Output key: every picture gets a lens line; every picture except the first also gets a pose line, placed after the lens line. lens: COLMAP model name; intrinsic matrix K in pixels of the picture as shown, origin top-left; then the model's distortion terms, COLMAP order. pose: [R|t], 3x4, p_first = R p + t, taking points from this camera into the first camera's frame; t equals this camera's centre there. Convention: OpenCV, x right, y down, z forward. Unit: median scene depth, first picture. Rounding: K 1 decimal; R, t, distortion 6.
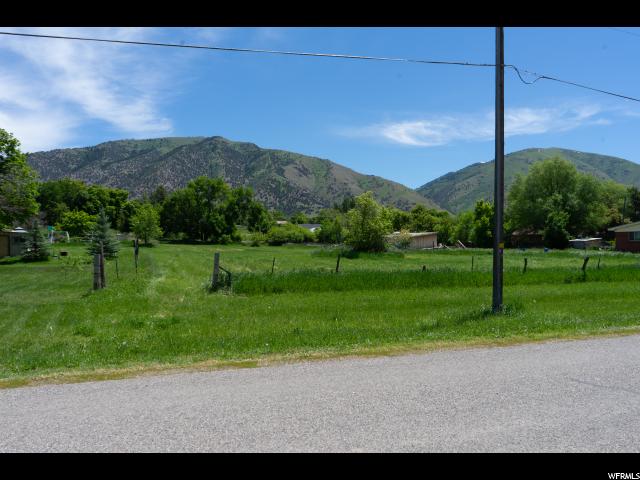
lens RADIAL K [[529.6, 0, 320.0], [0, 529.6, 240.0], [0, 0, 1]] dist [0.011684, 0.006805]
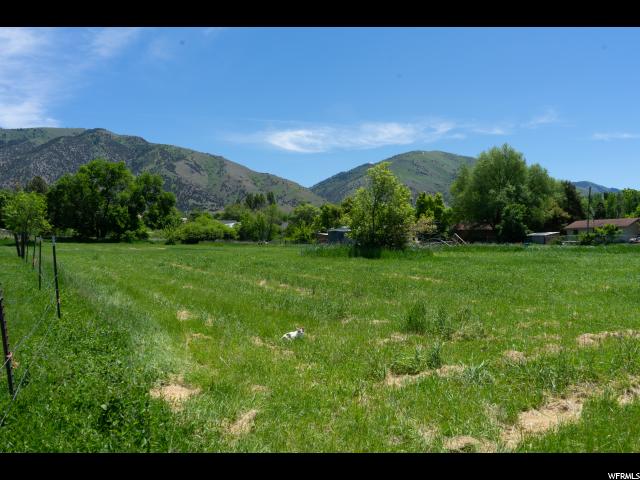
lens RADIAL K [[515.0, 0, 320.0], [0, 515.0, 240.0], [0, 0, 1]] dist [-0.006176, 0.002905]
pose [[0.976482, -0.007223, 0.215479, -0.062273], [0.006707, 0.999973, 0.003127, 0.003888], [-0.215496, -0.001608, 0.976503, 0.159041]]
